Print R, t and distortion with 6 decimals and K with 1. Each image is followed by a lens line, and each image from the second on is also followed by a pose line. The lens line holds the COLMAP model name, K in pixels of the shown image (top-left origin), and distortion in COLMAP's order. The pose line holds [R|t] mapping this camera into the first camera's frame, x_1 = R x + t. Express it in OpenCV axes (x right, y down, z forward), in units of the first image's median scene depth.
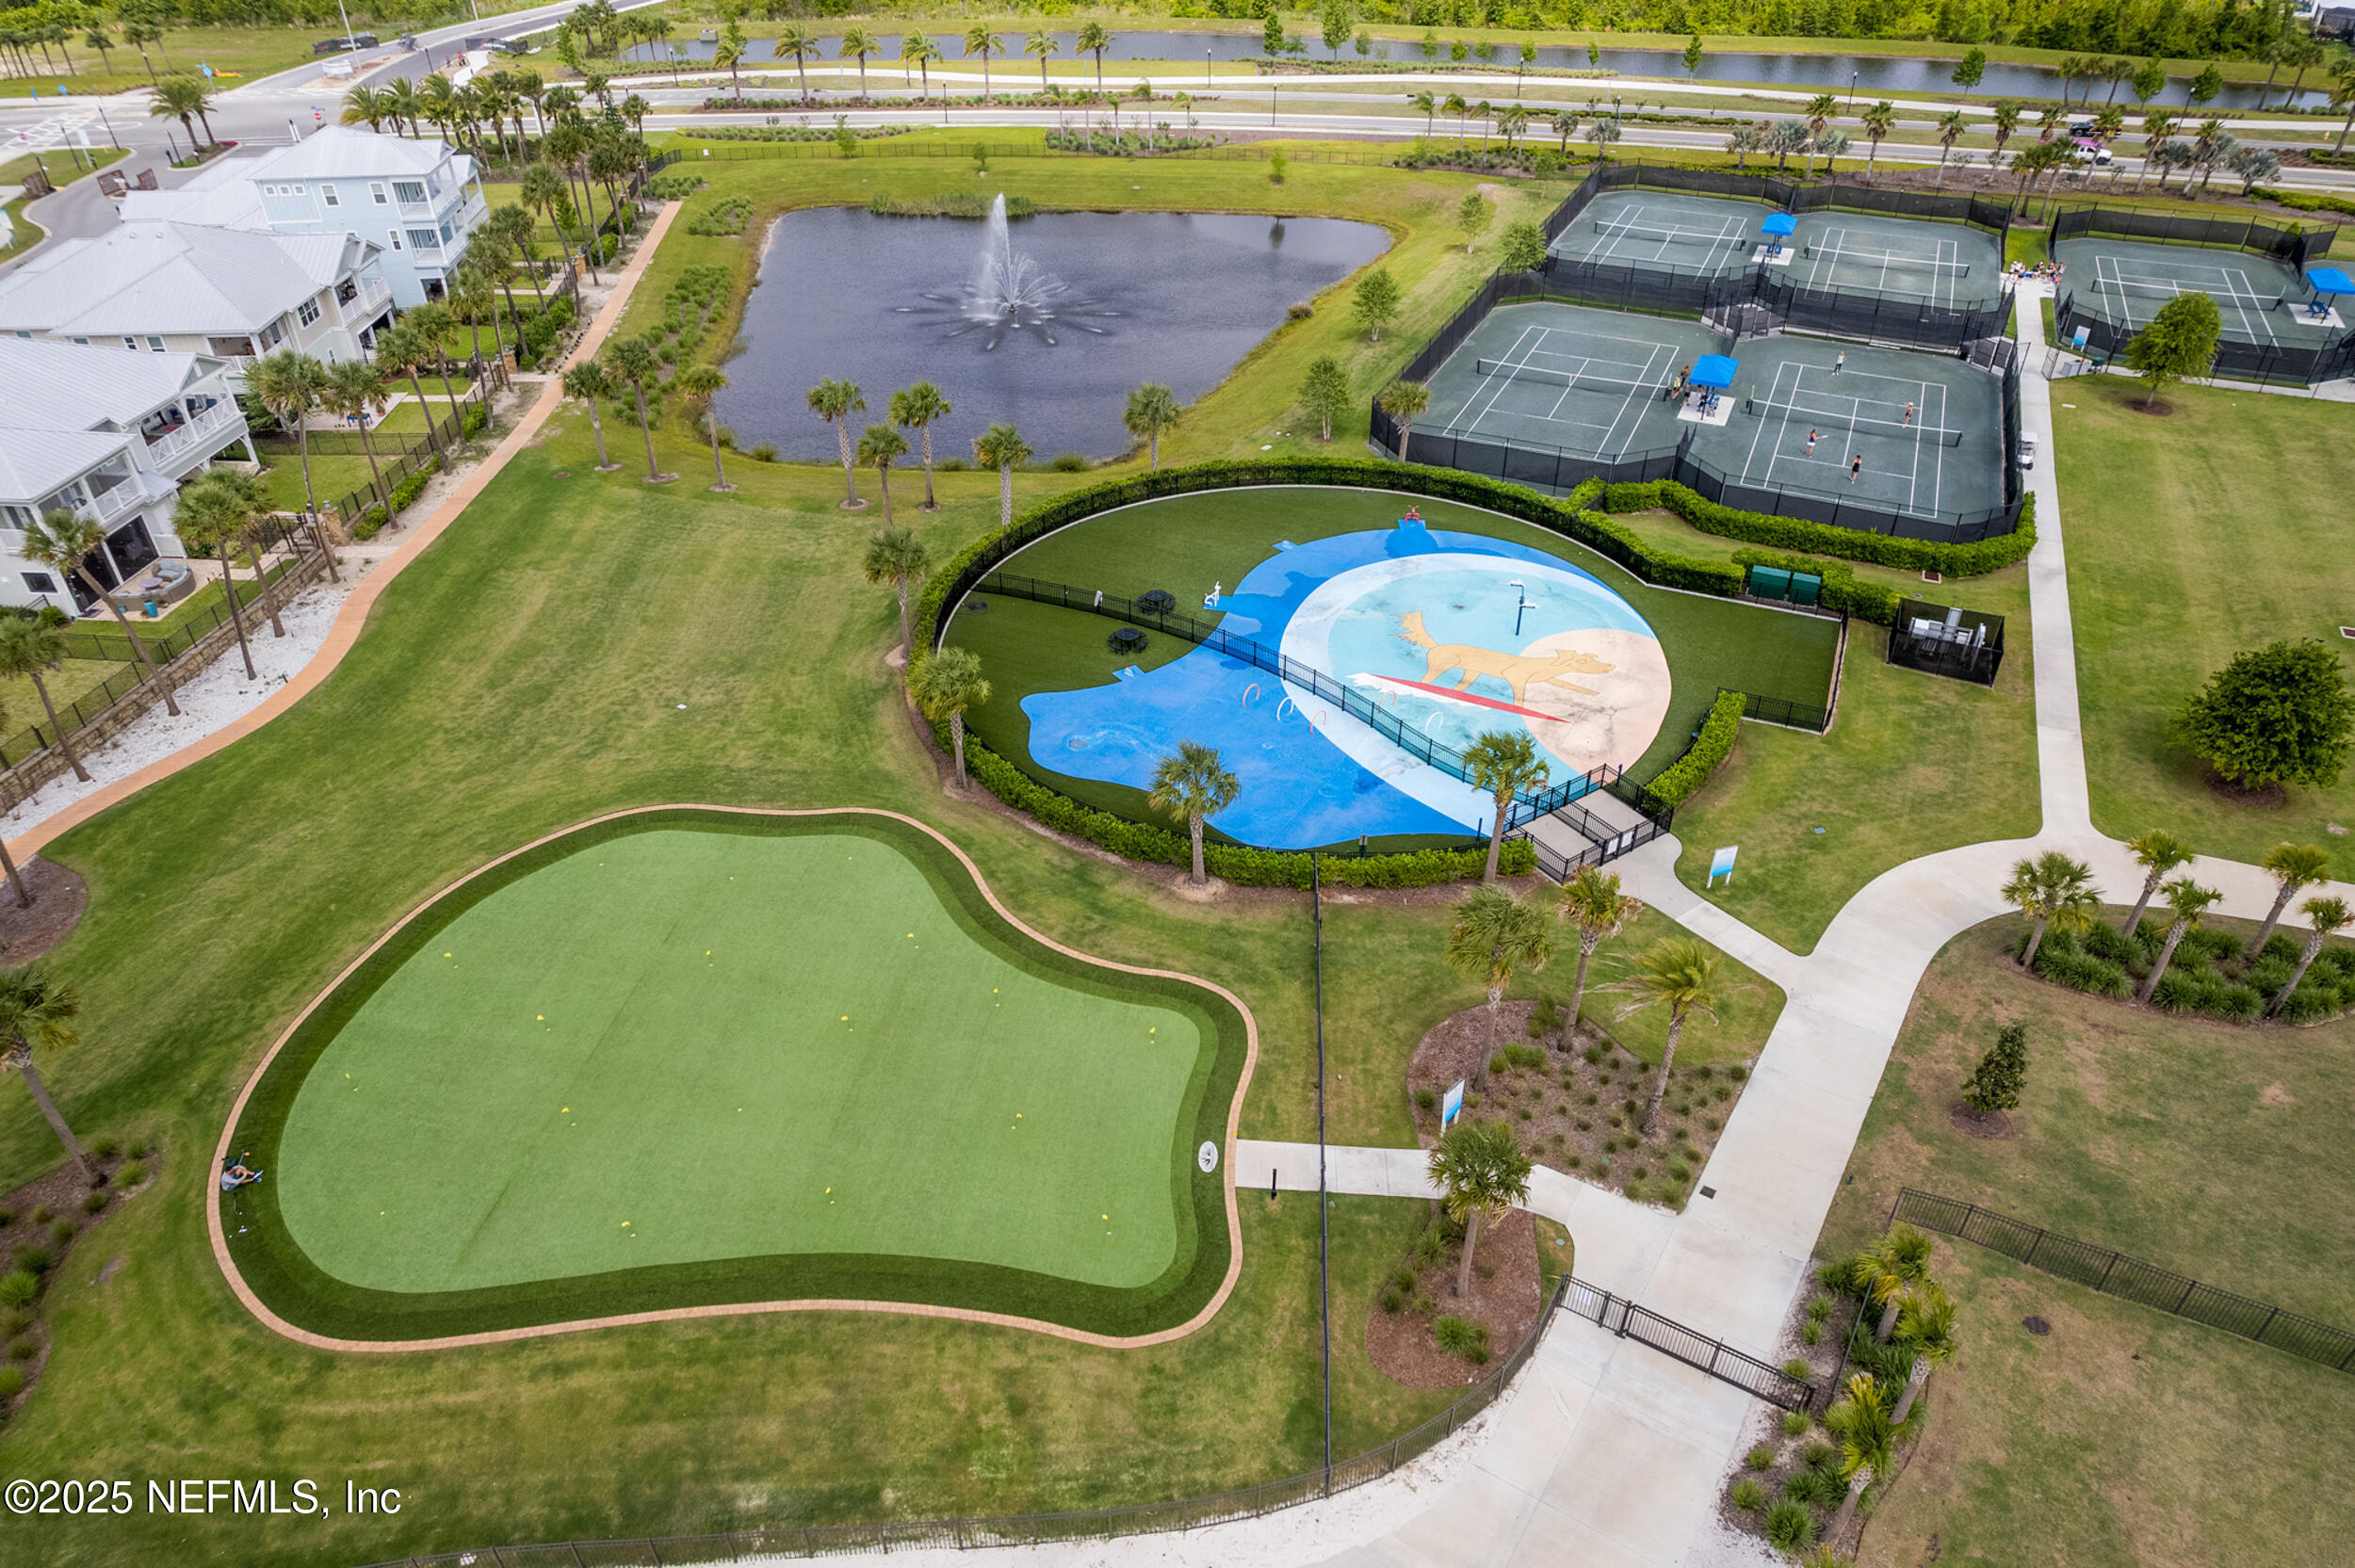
lens RADIAL K [[1498.2, 0, 1196.8], [0, 1498.2, 786.5], [0, 0, 1]] dist [-0.050866, 0.040030]
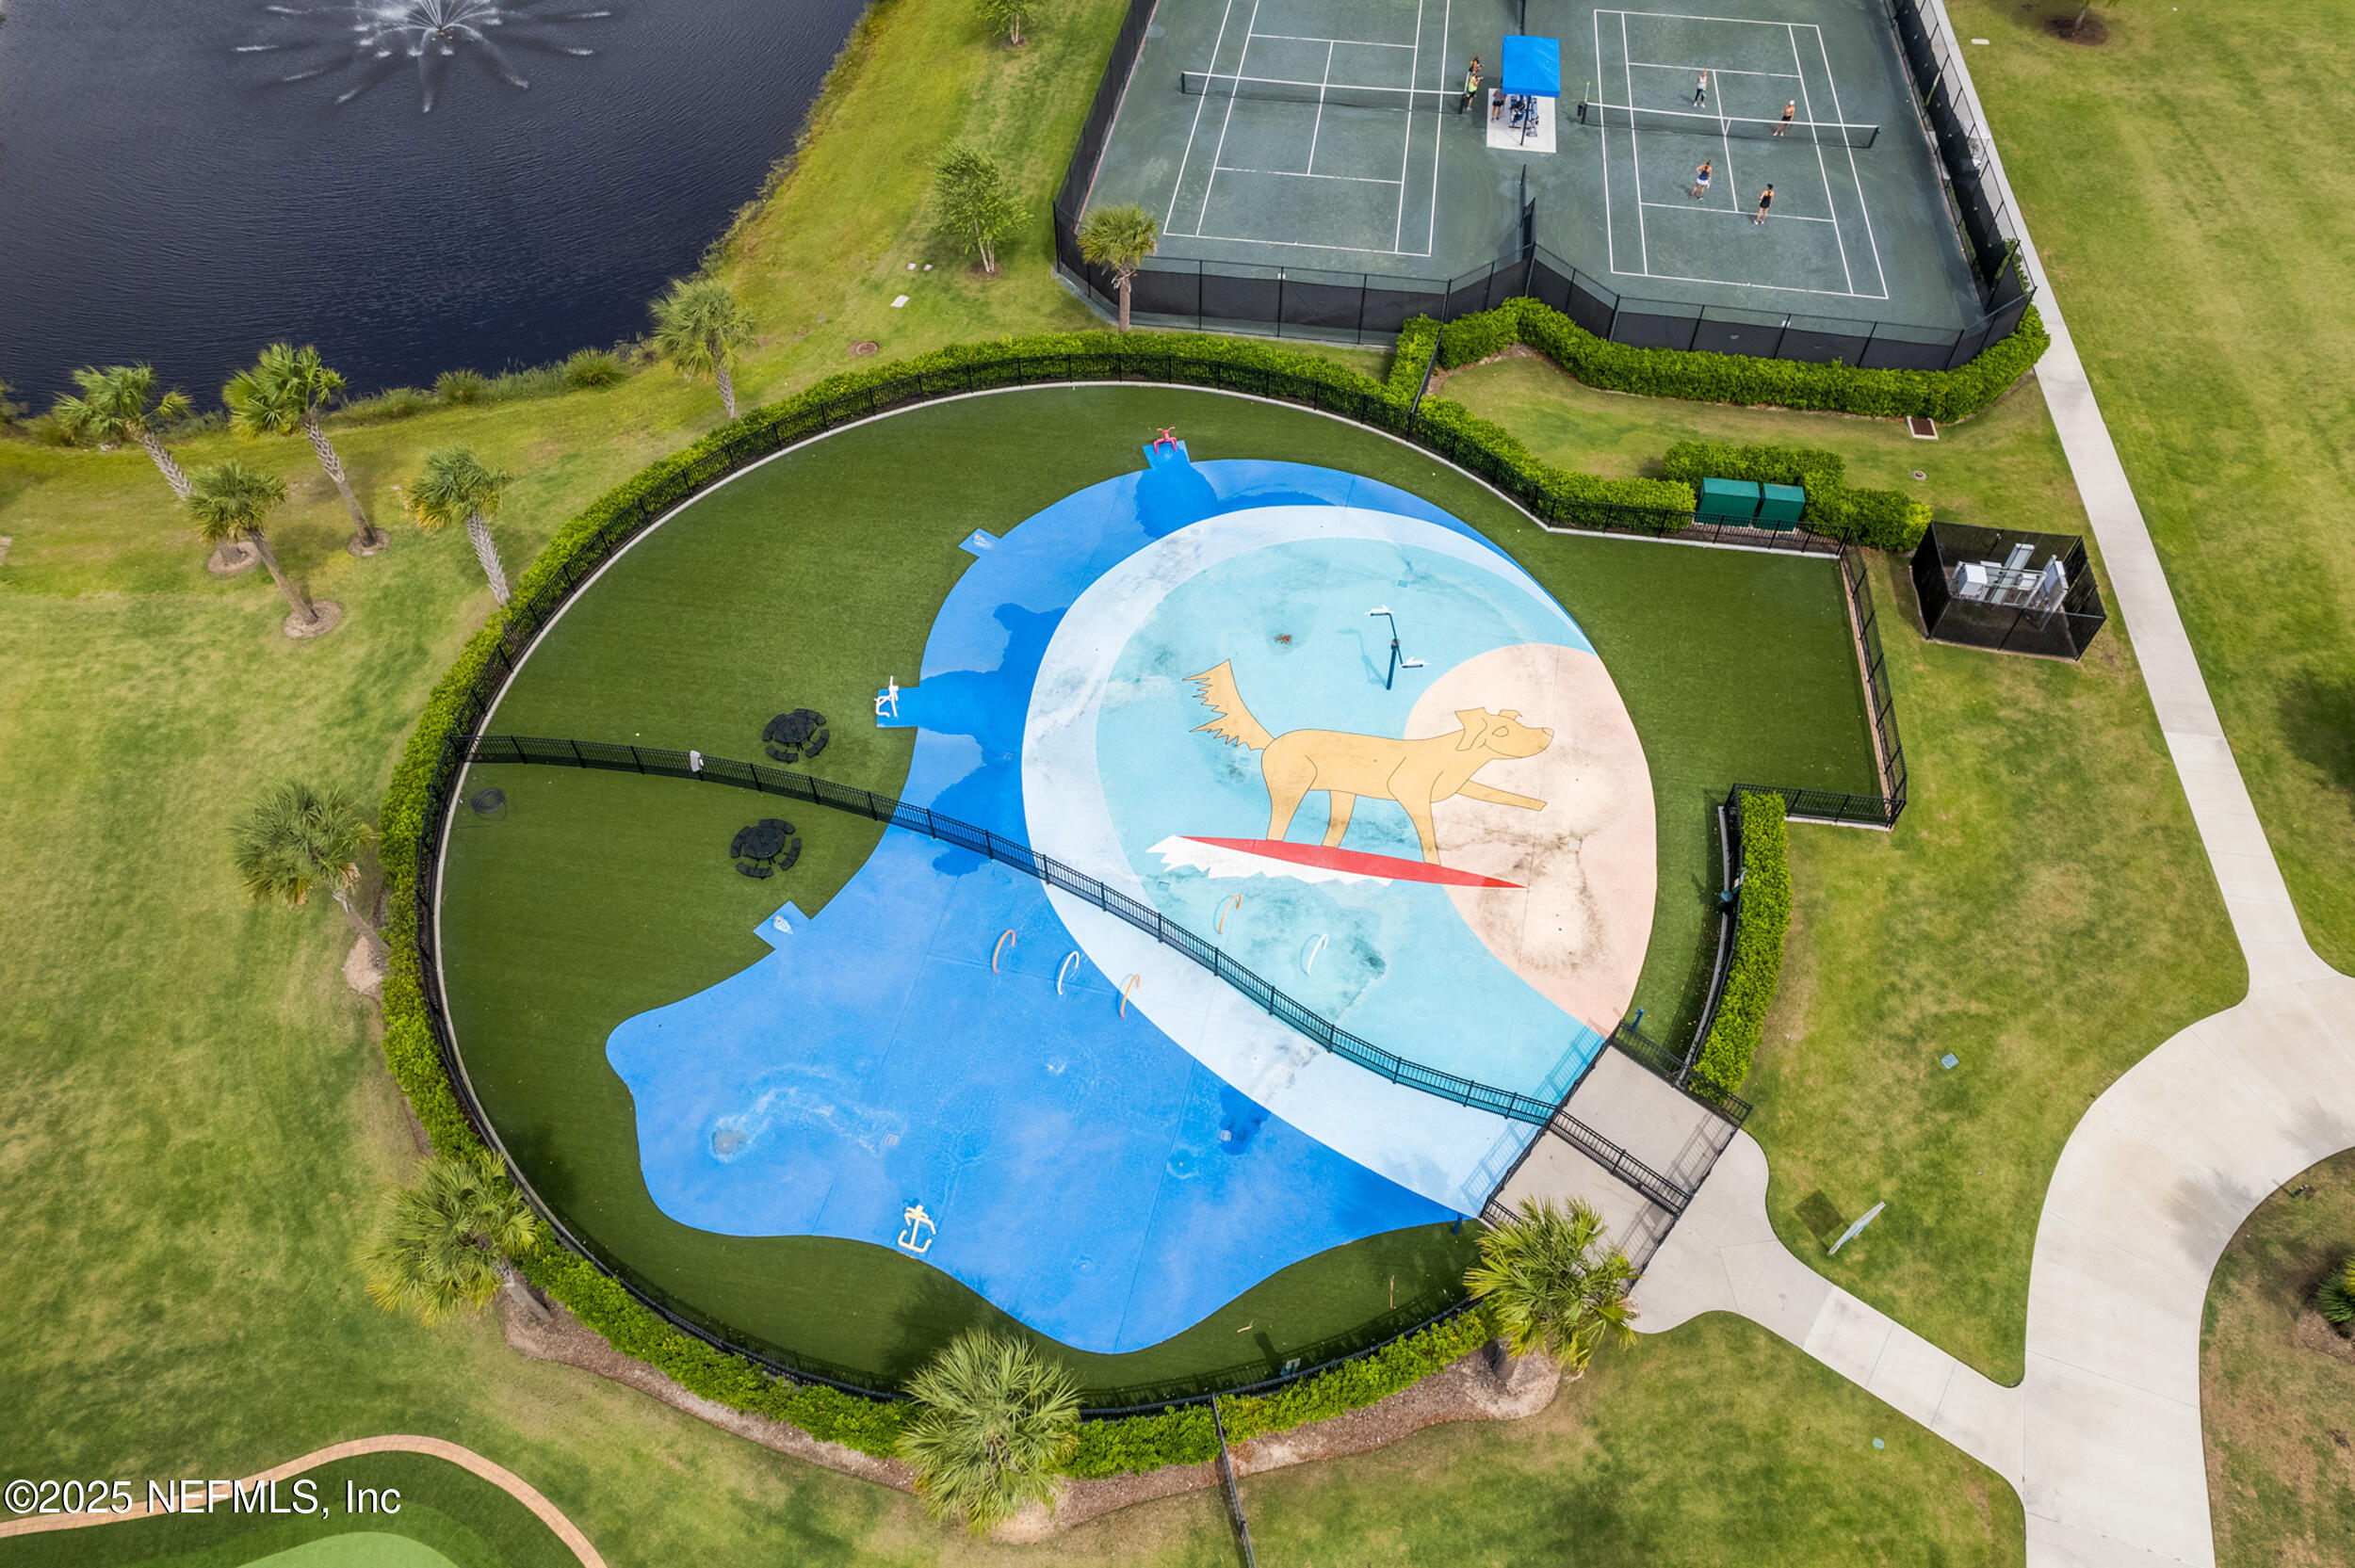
lens RADIAL K [[1498.2, 0, 1191.3], [0, 1498.2, 785.6], [0, 0, 1]] dist [-0.050866, 0.040030]
pose [[0.962744, -0.214280, 0.164947, 0.022324], [0.157615, 0.940317, 0.301598, -0.265210], [-0.219729, -0.264364, 0.939059, 0.416915]]
